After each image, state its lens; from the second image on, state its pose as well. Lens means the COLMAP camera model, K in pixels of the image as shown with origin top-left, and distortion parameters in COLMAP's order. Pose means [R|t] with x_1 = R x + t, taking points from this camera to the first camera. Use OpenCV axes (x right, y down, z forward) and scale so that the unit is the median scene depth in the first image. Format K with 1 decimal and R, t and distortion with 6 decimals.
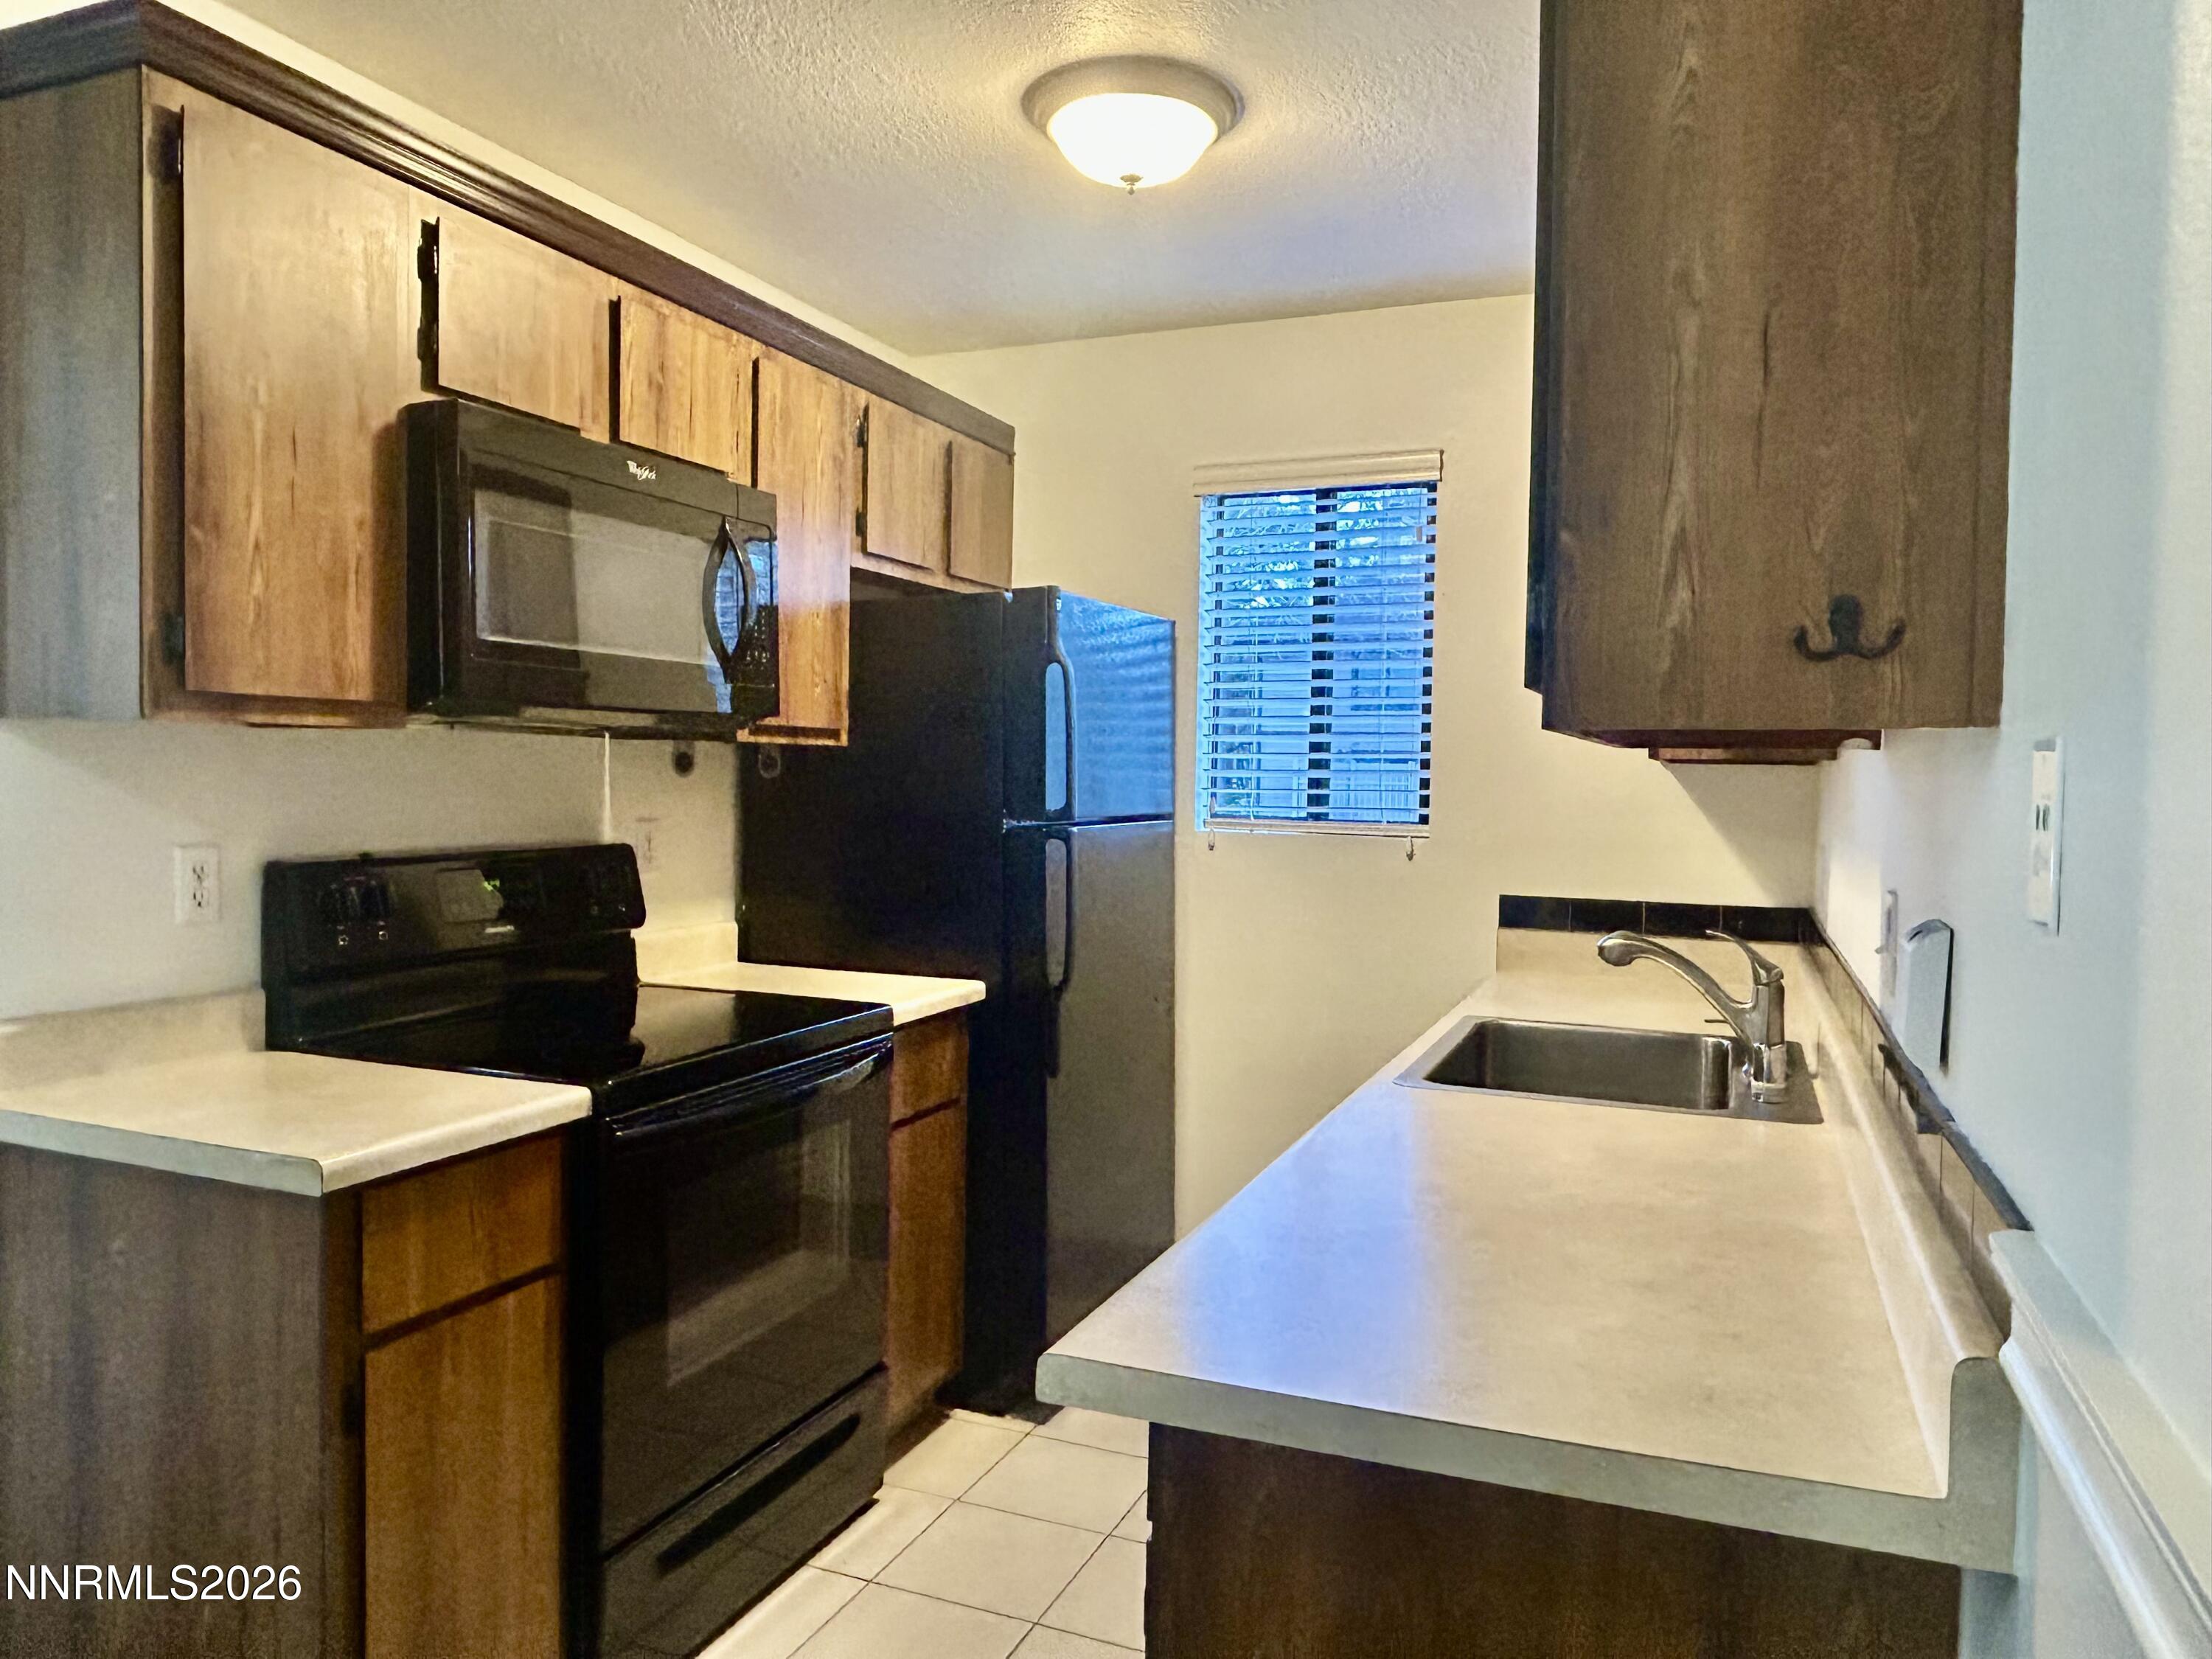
lens RADIAL K [[1486.9, 0, 1107.1], [0, 1486.9, 829.8], [0, 0, 1]] dist [0.005458, -0.001291]
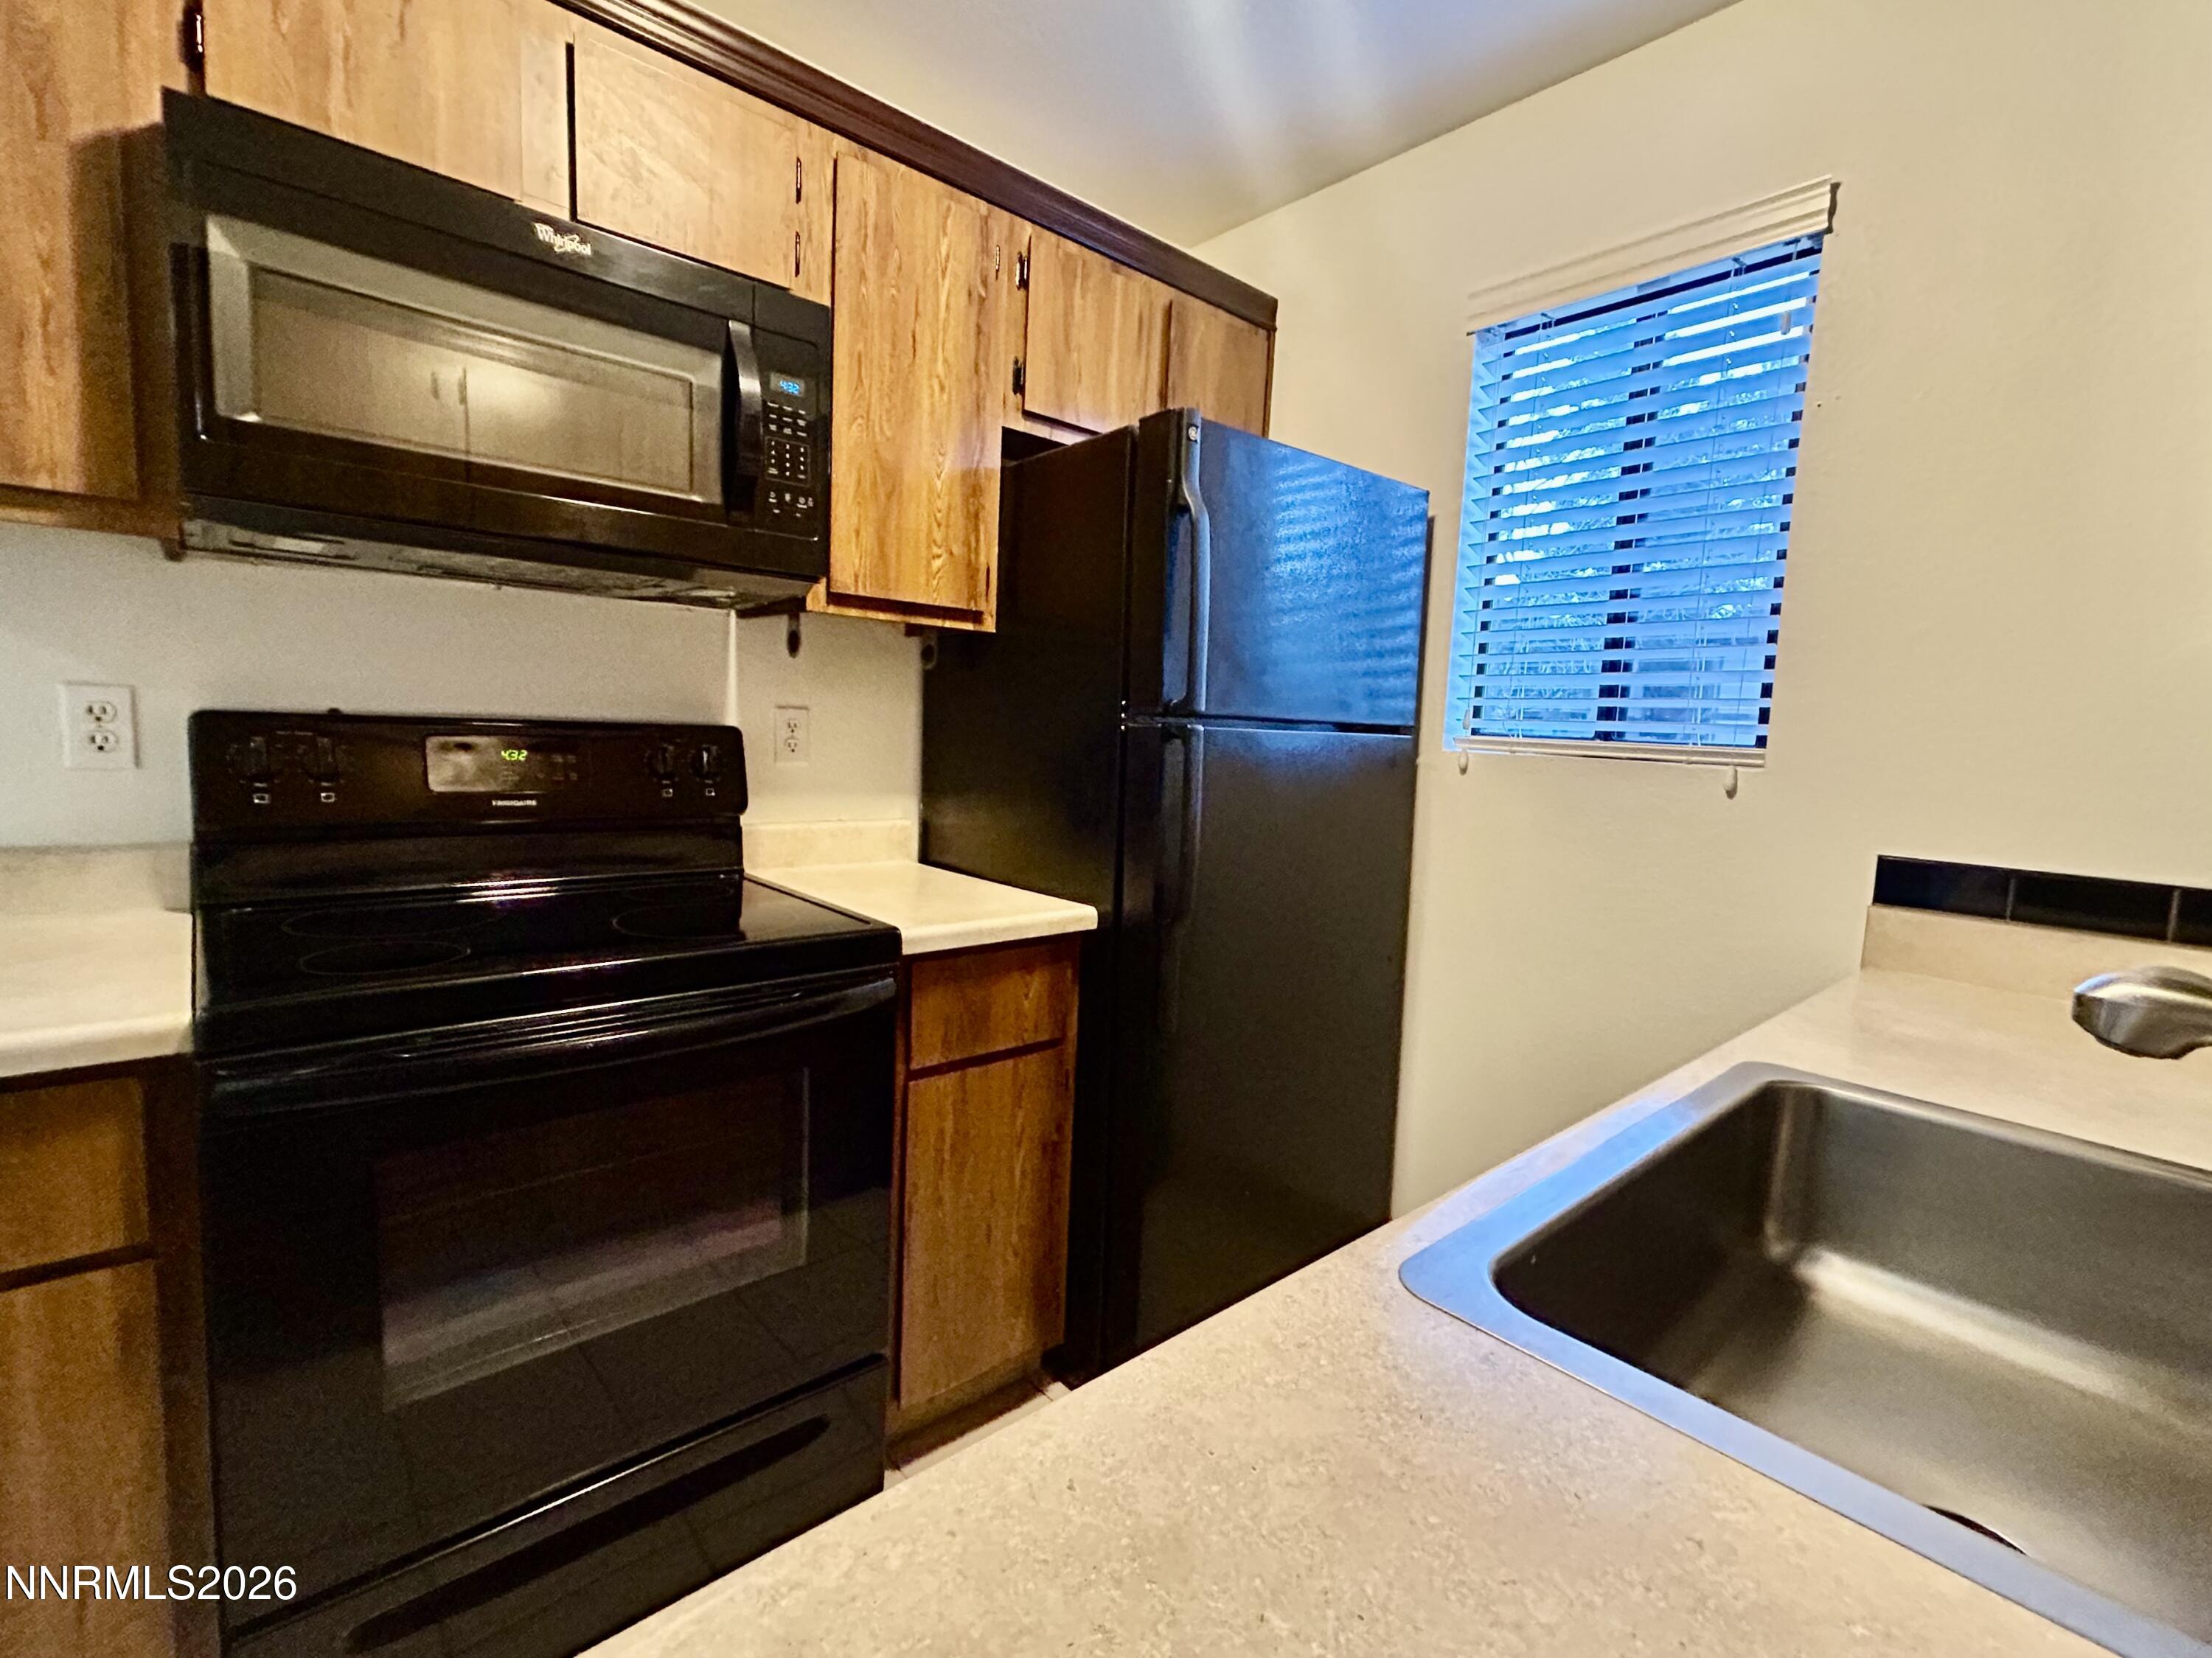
lens RADIAL K [[997.1, 0, 1101.9], [0, 997.1, 827.8], [0, 0, 1]] dist [-0.002198, 0.001073]
pose [[0.897986, 0.068771, -0.434616, 0.165455], [-0.046683, 0.997026, 0.061310, 0.023305], [0.437540, -0.034766, 0.898526, 0.513171]]
